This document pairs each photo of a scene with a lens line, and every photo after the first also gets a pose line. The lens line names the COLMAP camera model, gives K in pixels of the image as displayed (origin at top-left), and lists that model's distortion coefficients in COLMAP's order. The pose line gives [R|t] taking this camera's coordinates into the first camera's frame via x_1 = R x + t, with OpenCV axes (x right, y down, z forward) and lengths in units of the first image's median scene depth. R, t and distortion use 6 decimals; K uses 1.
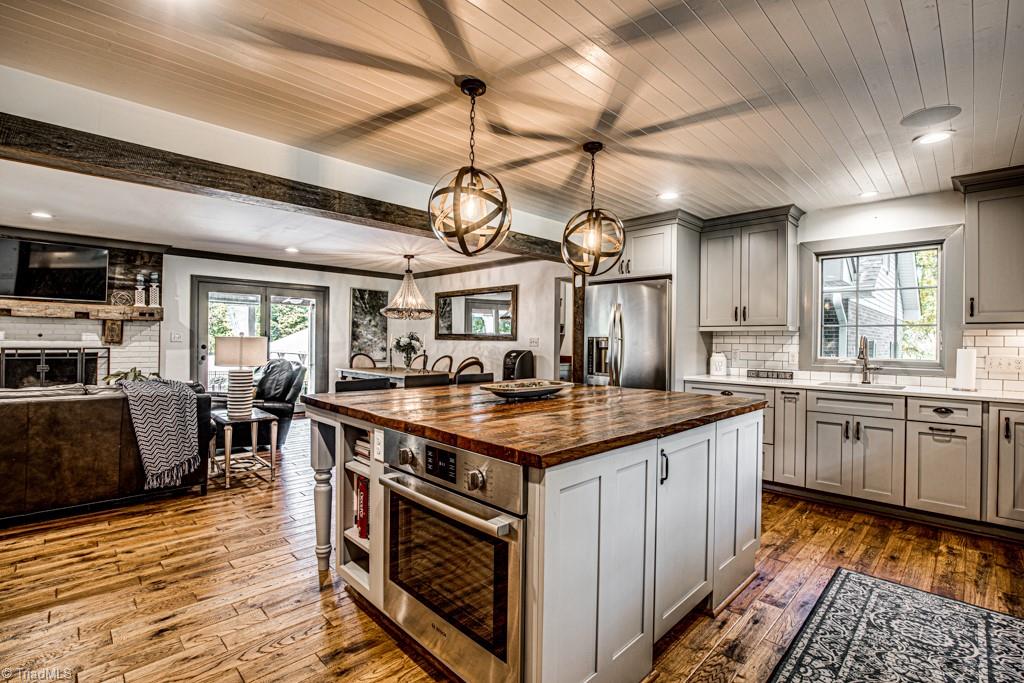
lens RADIAL K [[466.1, 0, 519.0], [0, 466.1, 339.7], [0, 0, 1]] dist [-0.034137, -0.000548]
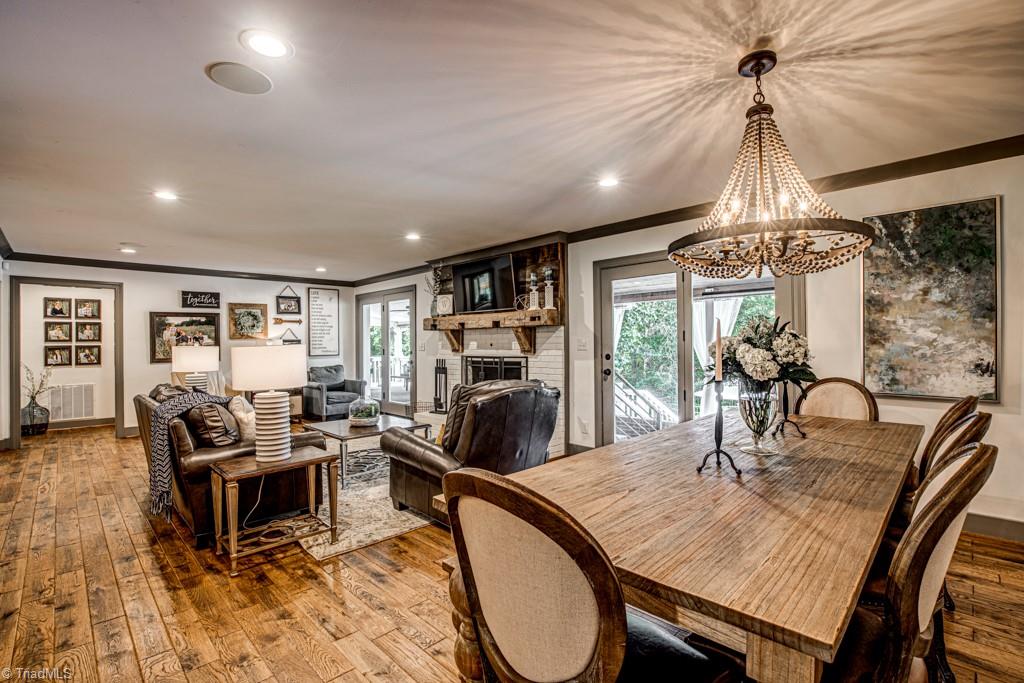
lens RADIAL K [[466.1, 0, 511.6], [0, 466.1, 345.0], [0, 0, 1]] dist [-0.034137, -0.000548]
pose [[-0.003095, -0.008105, -0.999962, 0.059004], [0.015136, 0.999852, -0.008151, 0.000475], [0.999881, -0.015161, -0.002972, 0.910837]]
